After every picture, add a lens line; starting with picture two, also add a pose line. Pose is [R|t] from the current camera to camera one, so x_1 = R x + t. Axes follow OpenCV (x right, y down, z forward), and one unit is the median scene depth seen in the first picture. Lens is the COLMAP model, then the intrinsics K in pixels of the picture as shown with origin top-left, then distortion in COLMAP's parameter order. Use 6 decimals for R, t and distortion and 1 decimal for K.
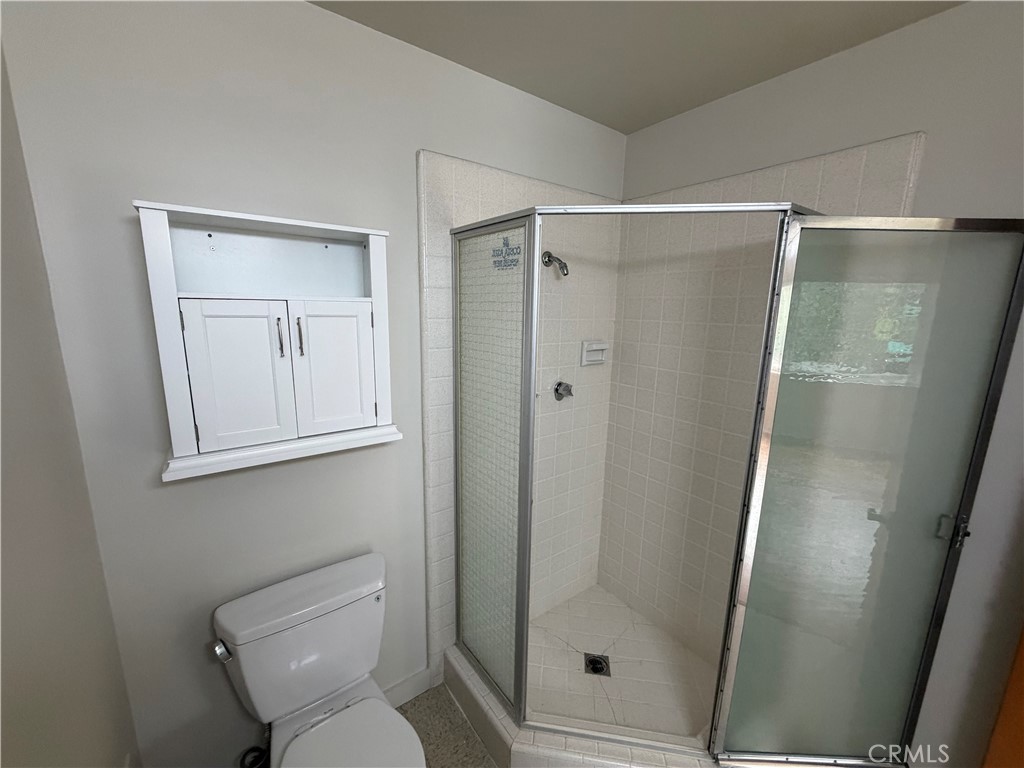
lens RADIAL K [[406.0, 0, 511.9], [0, 406.0, 385.2], [0, 0, 1]] dist [0.000735, -0.000059]
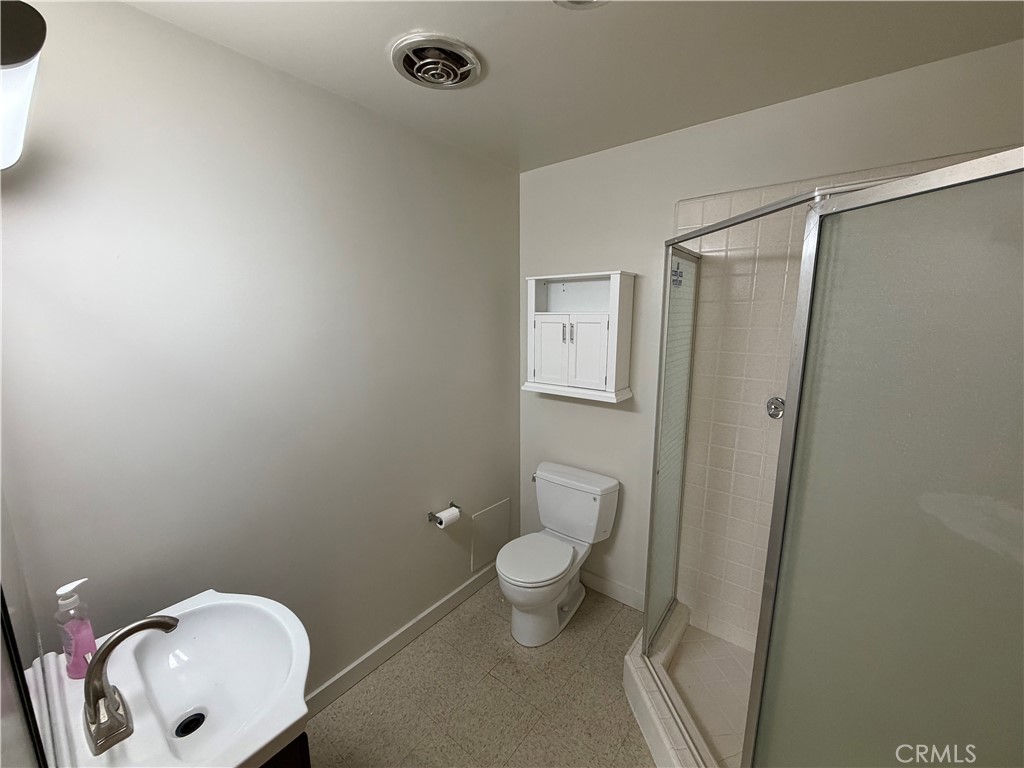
lens RADIAL K [[406.0, 0, 511.6], [0, 406.0, 386.1], [0, 0, 1]] dist [0.000735, -0.000059]
pose [[0.257422, 0.147317, -0.955003, 1.275720], [-0.175634, 0.978981, 0.103674, -0.022758], [0.950203, 0.141043, 0.277886, 0.220989]]
